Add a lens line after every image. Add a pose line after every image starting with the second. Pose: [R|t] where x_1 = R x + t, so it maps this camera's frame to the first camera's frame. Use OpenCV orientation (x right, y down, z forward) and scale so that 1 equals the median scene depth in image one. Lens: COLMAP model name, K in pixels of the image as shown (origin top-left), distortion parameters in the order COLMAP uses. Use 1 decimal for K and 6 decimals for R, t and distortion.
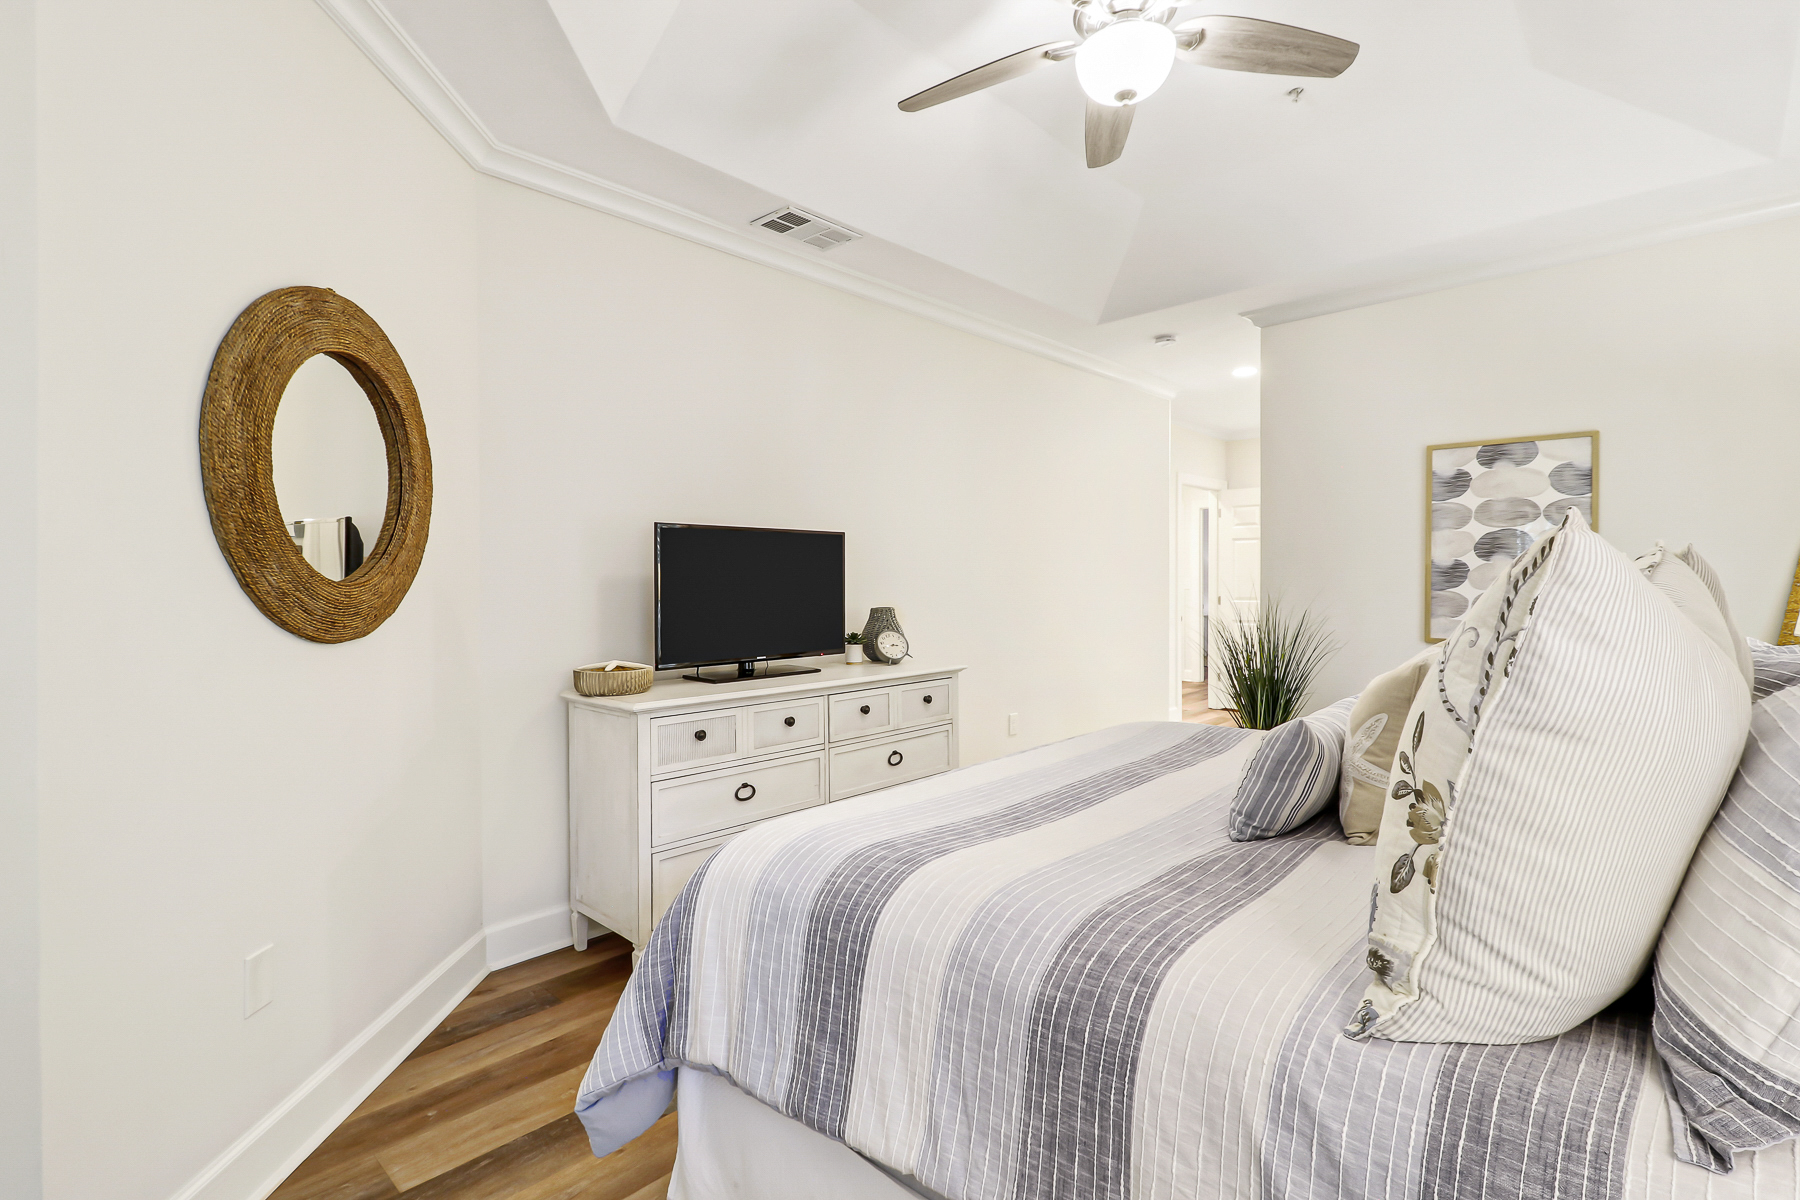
lens RADIAL K [[855.8, 0, 893.3], [0, 855.8, 595.8], [0, 0, 1]] dist [0.022341, -0.013939]
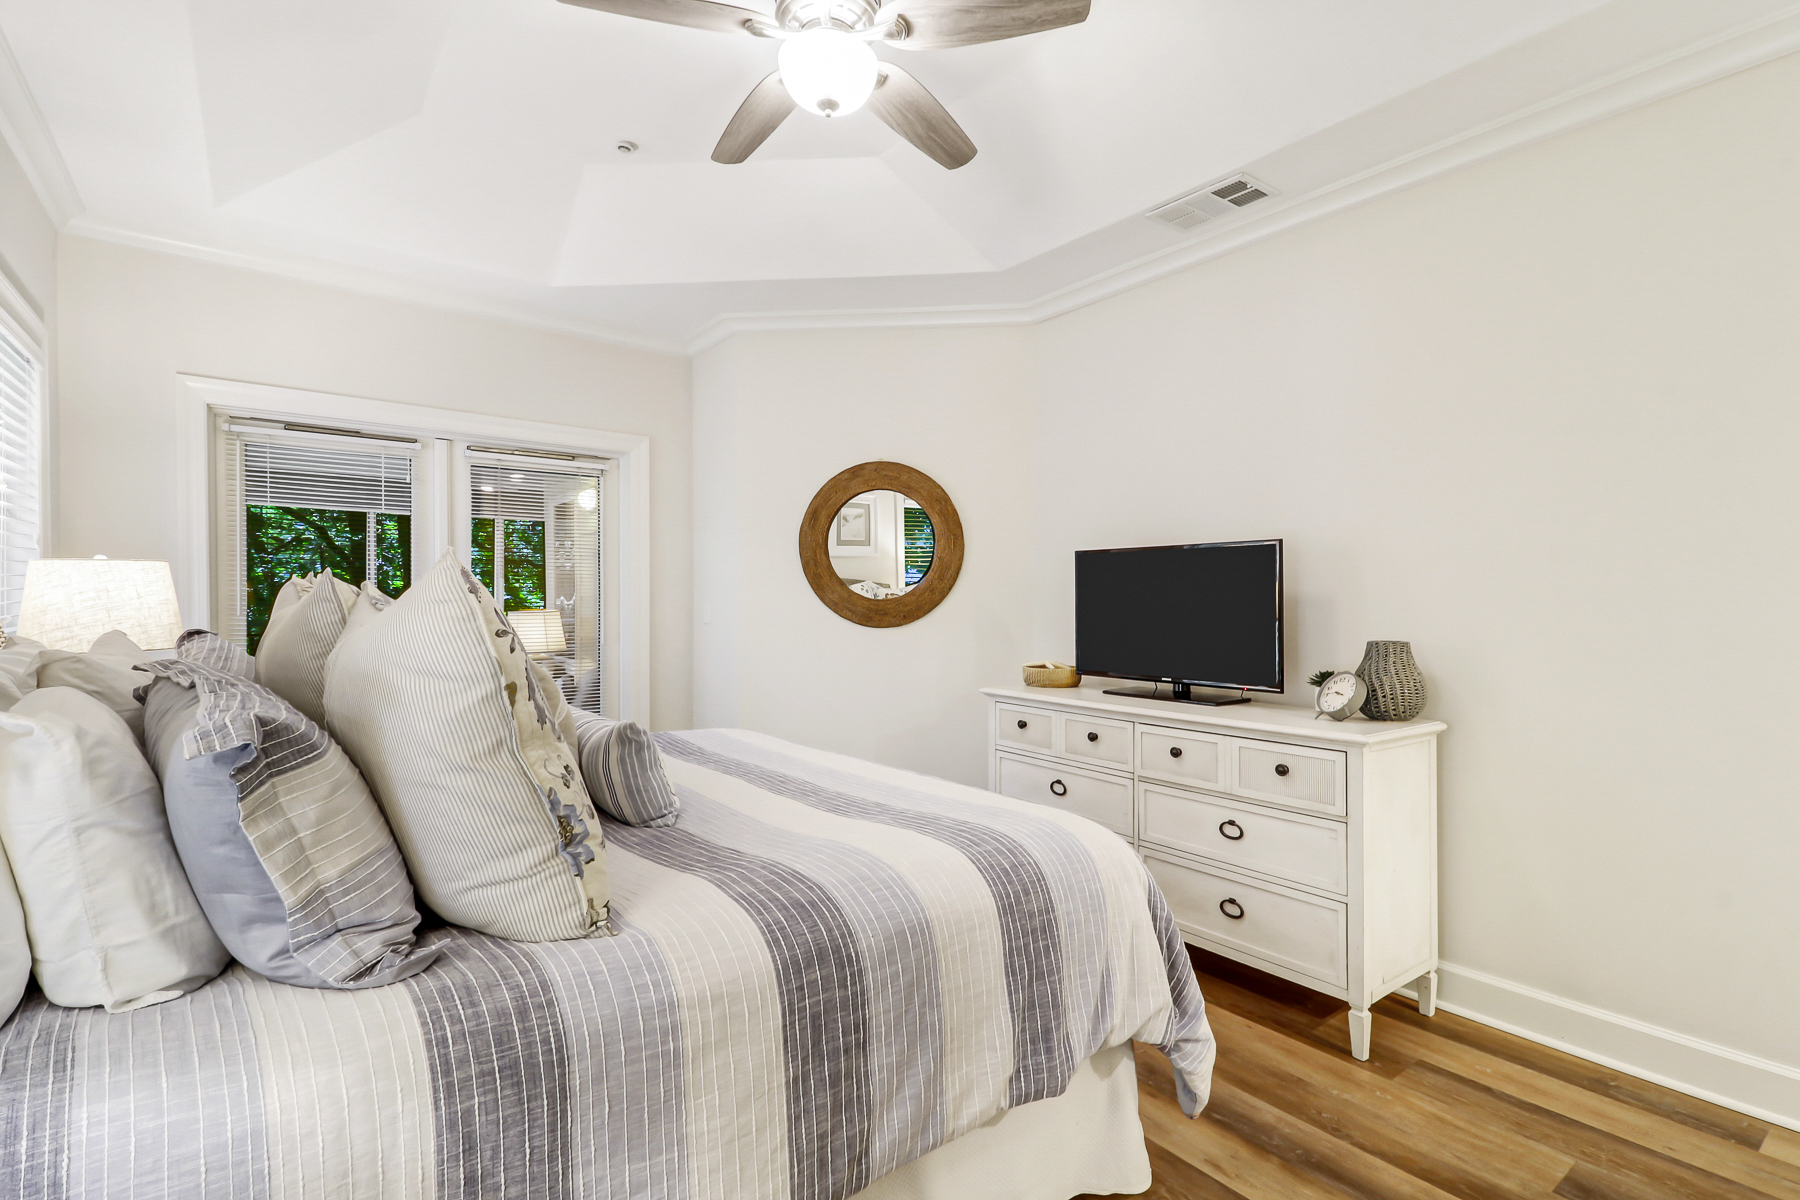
lens RADIAL K [[855.8, 0, 900.1], [0, 855.8, 599.4], [0, 0, 1]] dist [0.022341, -0.013939]
pose [[-0.183364, 0.008835, -0.983005, 0.874107], [-0.015837, 0.999803, 0.011940, -0.025845], [0.982918, 0.017758, -0.183188, 0.894778]]
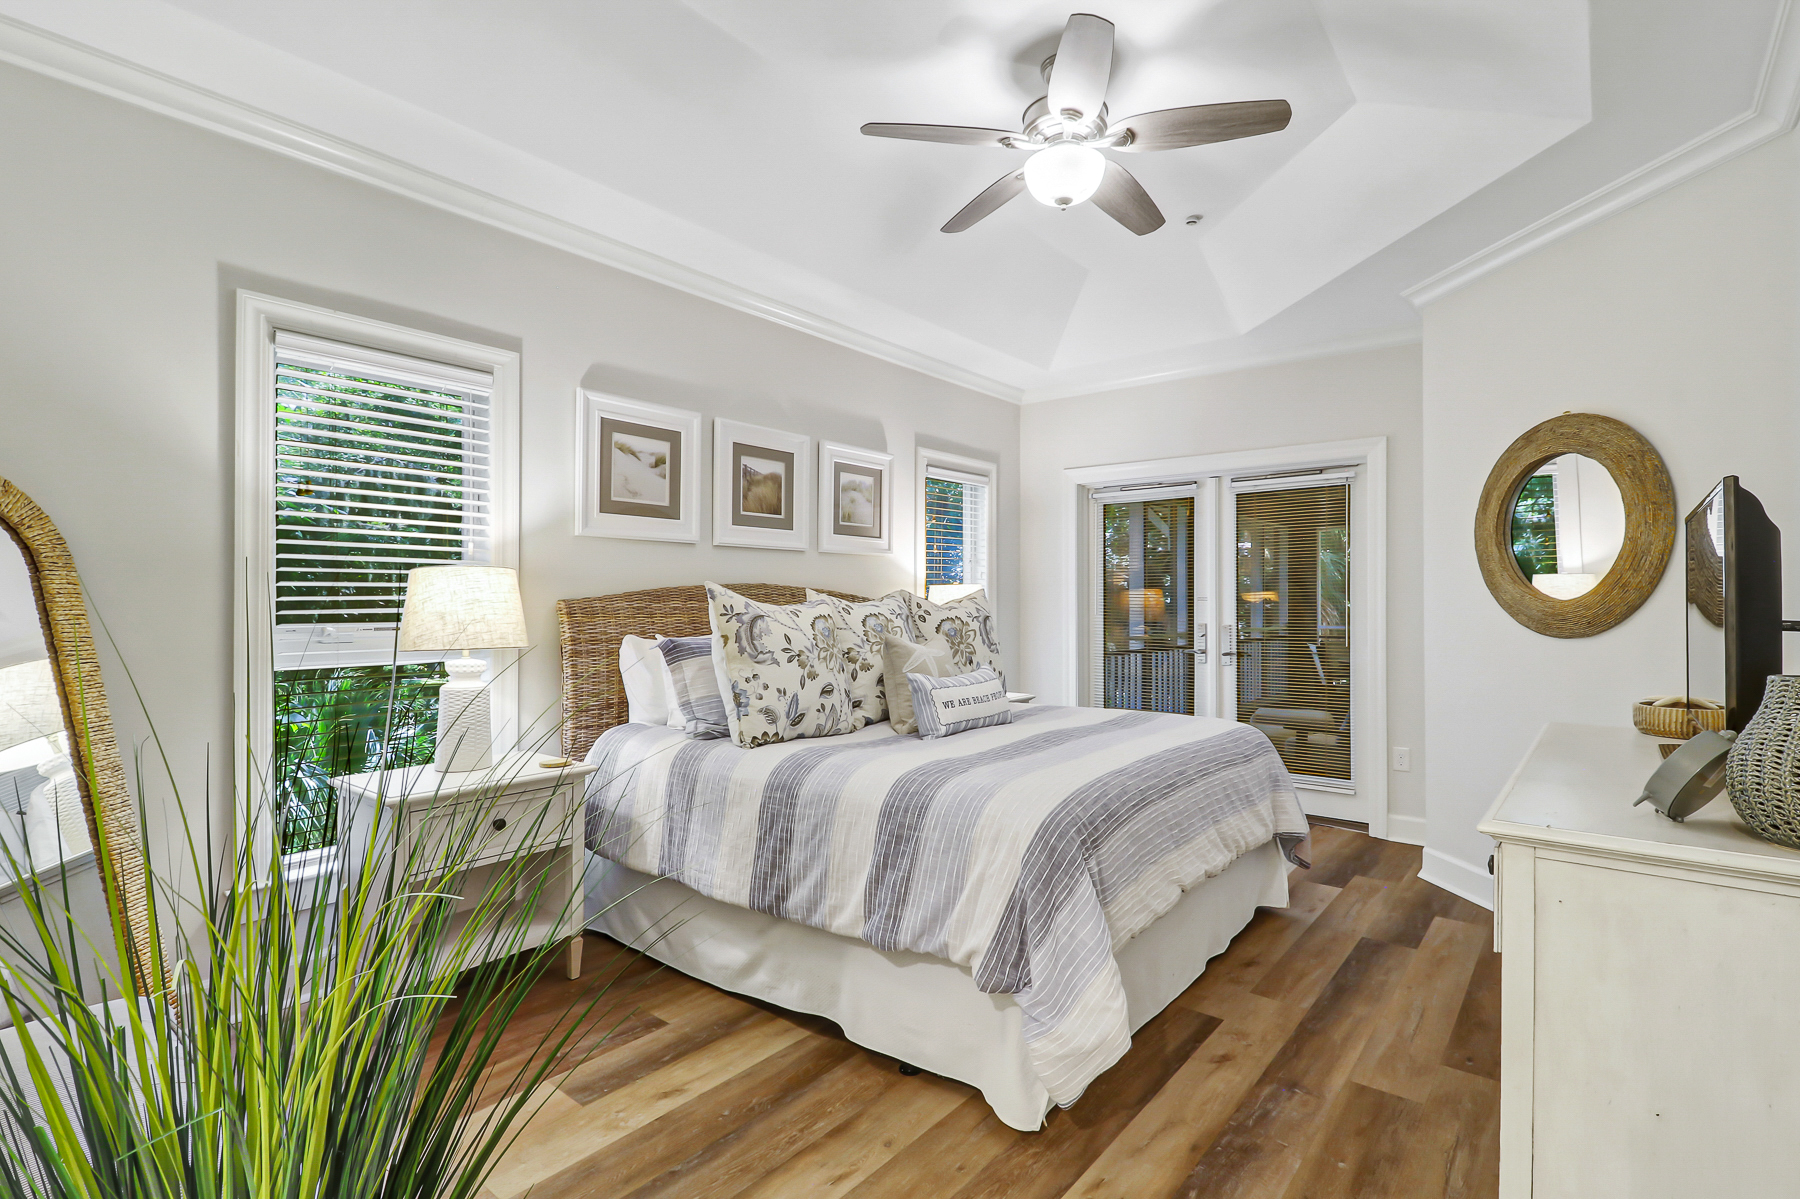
lens RADIAL K [[855.8, 0, 899.7], [0, 855.8, 605.2], [0, 0, 1]] dist [0.022341, -0.013939]
pose [[-0.999037, 0.009861, -0.042748, 0.394480], [0.009306, 0.999870, 0.013174, -0.023891], [0.042872, 0.012764, -0.998999, 1.576941]]
